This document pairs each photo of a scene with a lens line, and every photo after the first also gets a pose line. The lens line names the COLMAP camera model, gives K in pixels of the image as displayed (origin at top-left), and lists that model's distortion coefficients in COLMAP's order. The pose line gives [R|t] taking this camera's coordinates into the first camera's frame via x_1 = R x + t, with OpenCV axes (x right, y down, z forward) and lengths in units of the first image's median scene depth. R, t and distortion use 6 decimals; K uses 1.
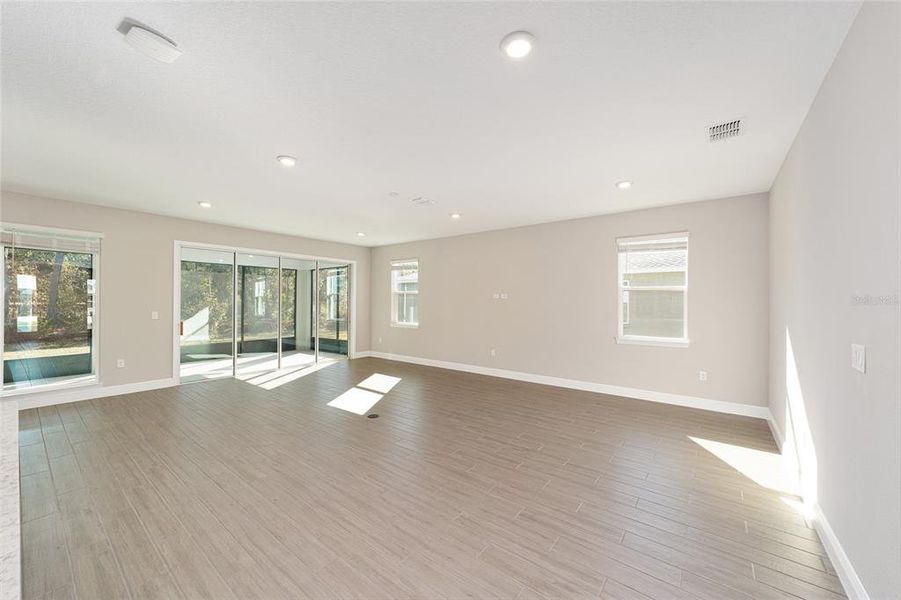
lens RADIAL K [[344.3, 0, 445.9], [0, 344.3, 298.7], [0, 0, 1]] dist [-0.000518, -0.000011]
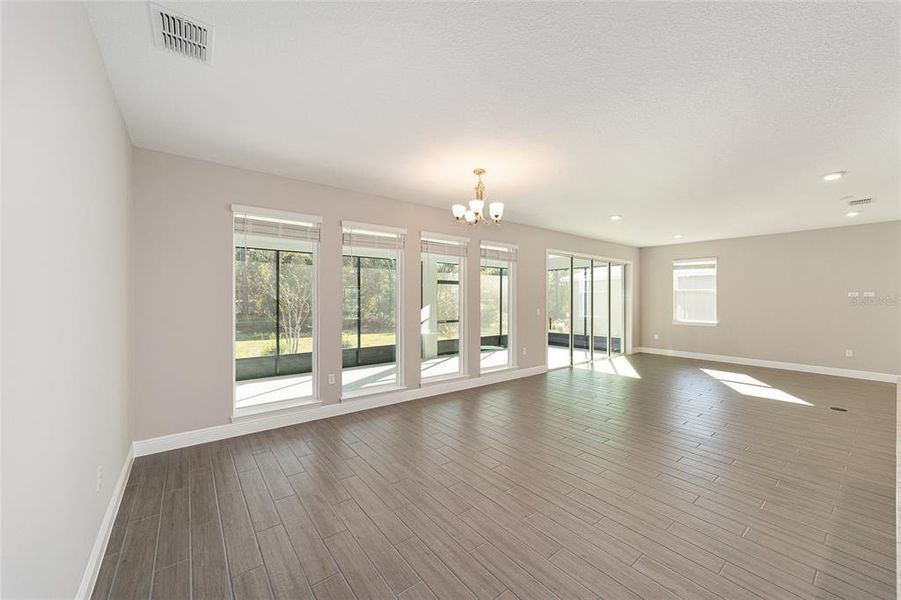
lens RADIAL K [[342.9, 0, 448.7], [0, 342.9, 301.1], [0, 0, 1]] dist [-0.012510, 0.006786]
pose [[0.970281, -0.001442, -0.241978, -0.657871], [0.004710, 0.999905, 0.012929, -0.004973], [0.241936, -0.013684, 0.970196, -0.175774]]
